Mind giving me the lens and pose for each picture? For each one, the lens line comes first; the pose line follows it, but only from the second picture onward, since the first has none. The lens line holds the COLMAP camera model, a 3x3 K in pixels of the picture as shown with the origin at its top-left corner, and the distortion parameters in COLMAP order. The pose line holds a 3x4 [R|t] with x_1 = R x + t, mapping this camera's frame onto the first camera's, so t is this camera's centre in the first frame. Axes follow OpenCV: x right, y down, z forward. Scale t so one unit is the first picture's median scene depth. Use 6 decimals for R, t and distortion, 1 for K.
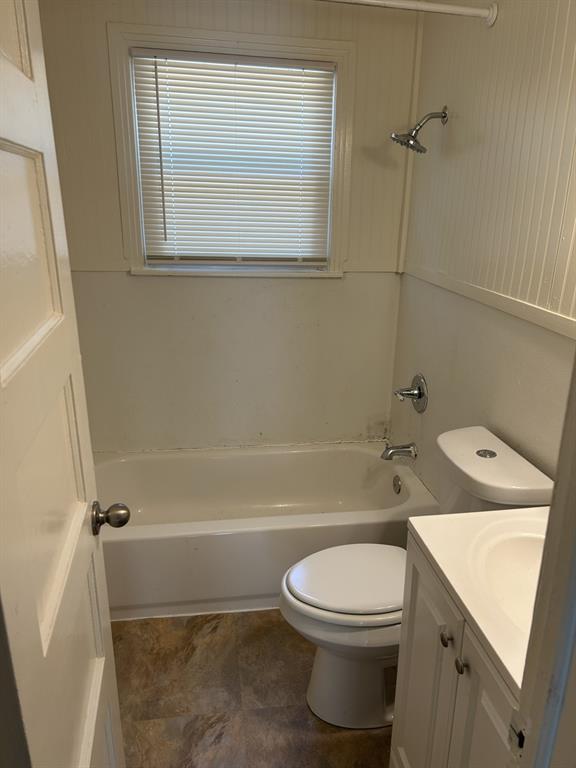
lens RADIAL K [[579.4, 0, 289.7], [0, 579.4, 387.9], [0, 0, 1]] dist [0.079761, -0.086331]
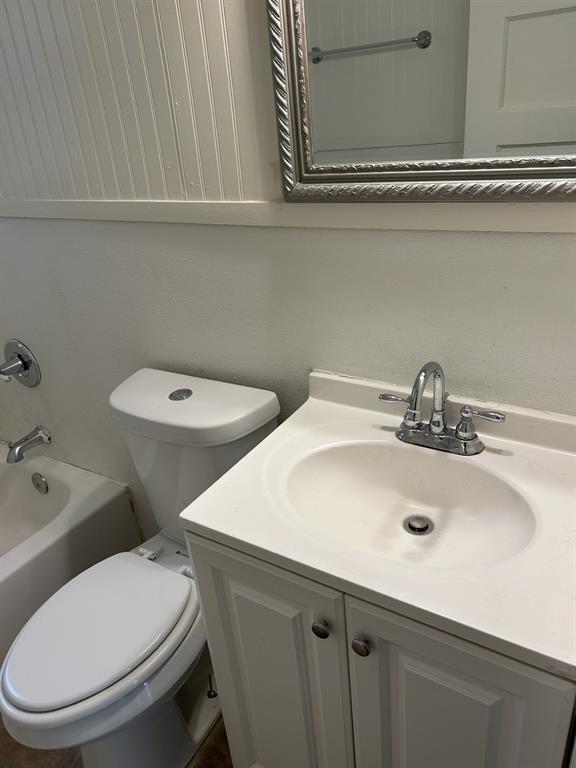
lens RADIAL K [[579.4, 0, 289.7], [0, 579.4, 387.9], [0, 0, 1]] dist [0.079761, -0.086331]
pose [[0.647276, -0.404407, 0.646134, -0.081742], [0.334760, 0.912355, 0.235679, -0.035025], [-0.684814, 0.063751, 0.725924, 0.284172]]
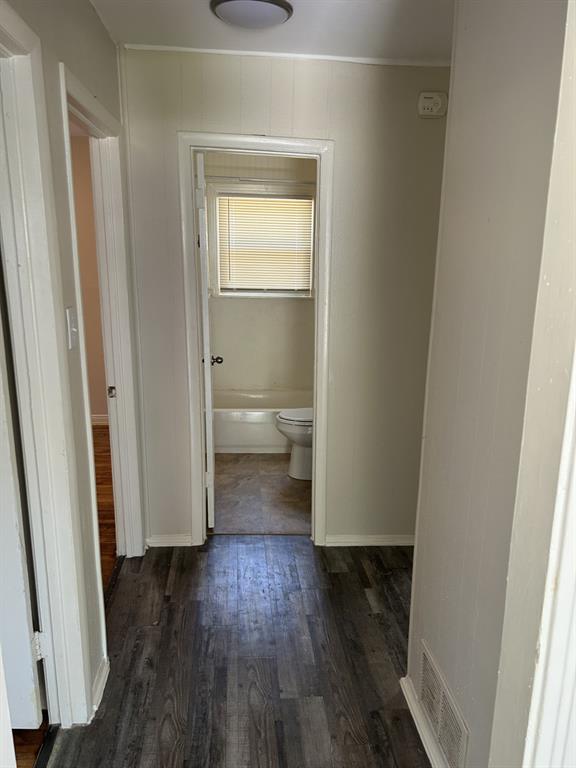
lens RADIAL K [[579.4, 0, 289.7], [0, 579.4, 387.9], [0, 0, 1]] dist [0.079761, -0.086331]
pose [[0.997116, 0.015292, -0.074337, 0.161577], [-0.021399, 0.996398, -0.082060, 0.300101], [0.072814, 0.083414, 0.993851, -1.032709]]
